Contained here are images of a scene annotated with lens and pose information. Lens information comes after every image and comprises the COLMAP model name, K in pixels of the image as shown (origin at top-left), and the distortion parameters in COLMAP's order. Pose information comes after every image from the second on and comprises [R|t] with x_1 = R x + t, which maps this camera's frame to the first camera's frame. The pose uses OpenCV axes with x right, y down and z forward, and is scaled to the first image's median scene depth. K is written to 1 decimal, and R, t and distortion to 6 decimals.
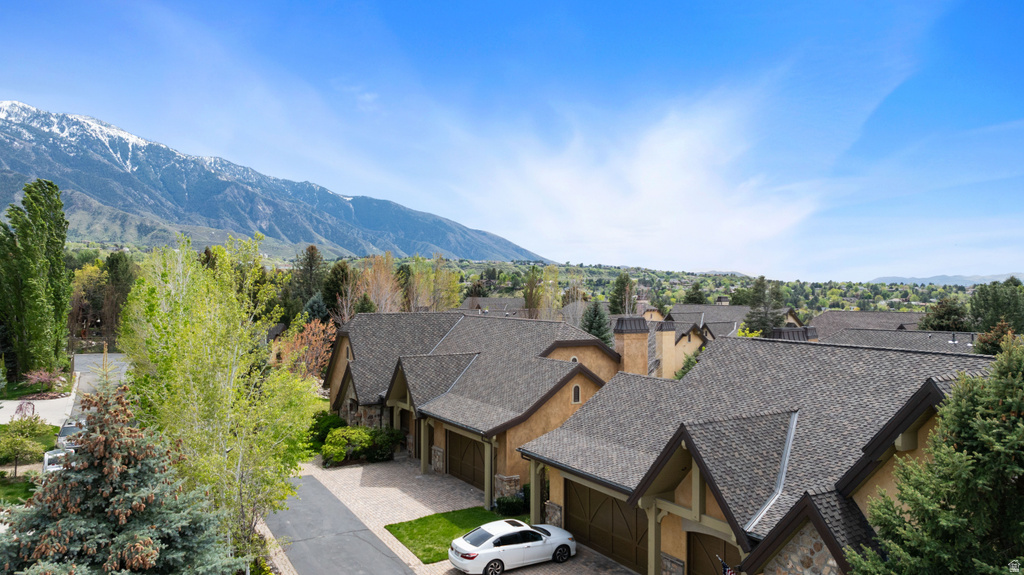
lens RADIAL K [[721.5, 0, 515.4], [0, 721.5, 285.7], [0, 0, 1]] dist [-0.041474, 0.046155]
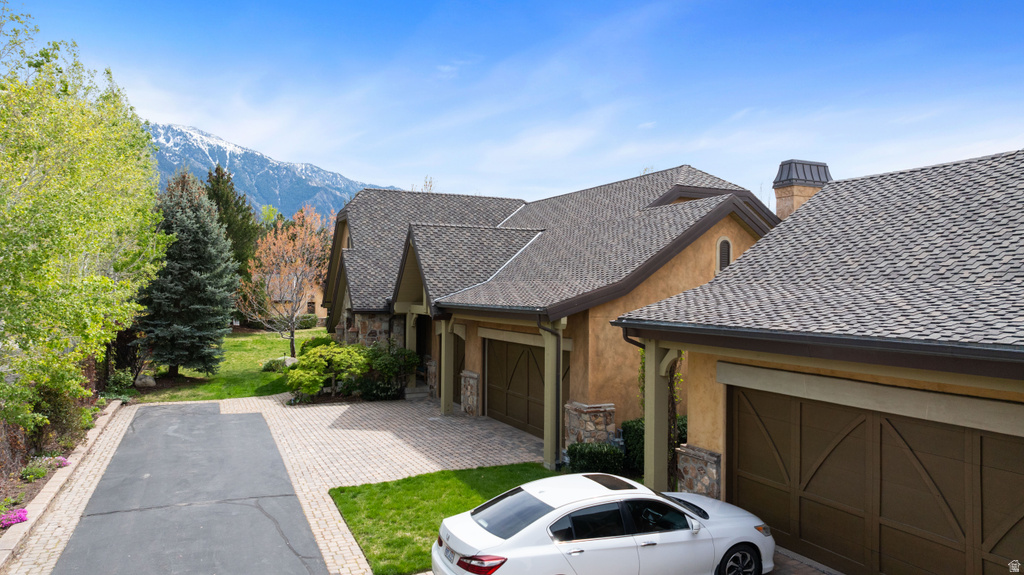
lens RADIAL K [[721.5, 0, 511.1], [0, 721.5, 290.1], [0, 0, 1]] dist [-0.041474, 0.046155]
pose [[0.993166, 0.004117, -0.116641, -0.007667], [-0.003666, 0.999985, 0.004077, 0.184008], [0.116656, -0.003621, 0.993166, 0.498338]]
